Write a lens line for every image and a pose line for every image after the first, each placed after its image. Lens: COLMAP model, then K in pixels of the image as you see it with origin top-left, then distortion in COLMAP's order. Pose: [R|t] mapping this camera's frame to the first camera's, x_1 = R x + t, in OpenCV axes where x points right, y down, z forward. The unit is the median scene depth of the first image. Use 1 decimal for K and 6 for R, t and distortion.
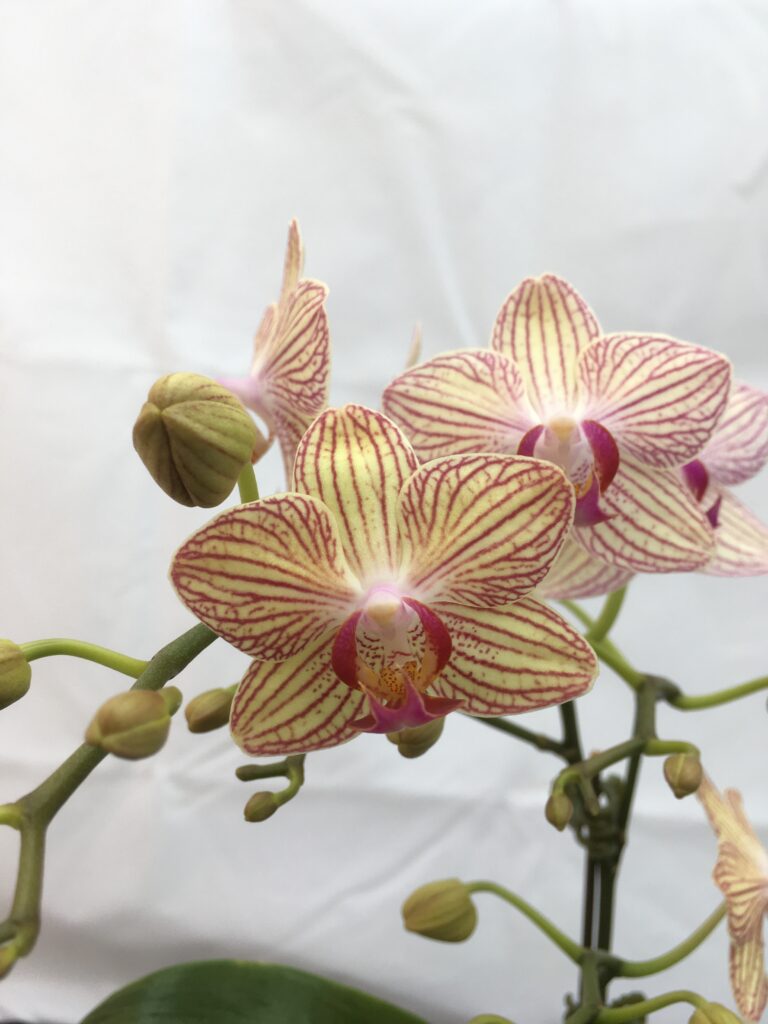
lens RADIAL K [[738.5, 0, 384.0], [0, 738.5, 512.0], [0, 0, 1]] dist [0.002253, -0.000053]
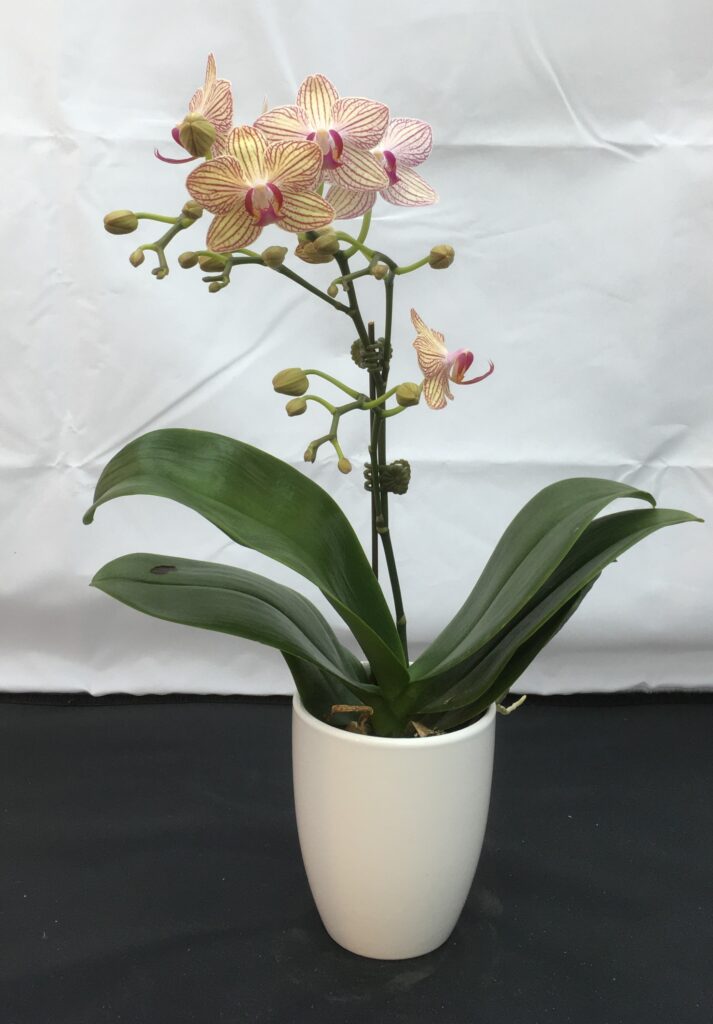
lens RADIAL K [[1412.9, 0, 356.5], [0, 1412.9, 512.0], [0, 0, 1]] dist [-0.008457, 0.000334]
pose [[0.993257, -0.054787, 0.102169, -0.248889], [0.051266, 0.998008, 0.036771, 1.147830], [-0.103980, -0.031285, 0.994087, -4.426785]]
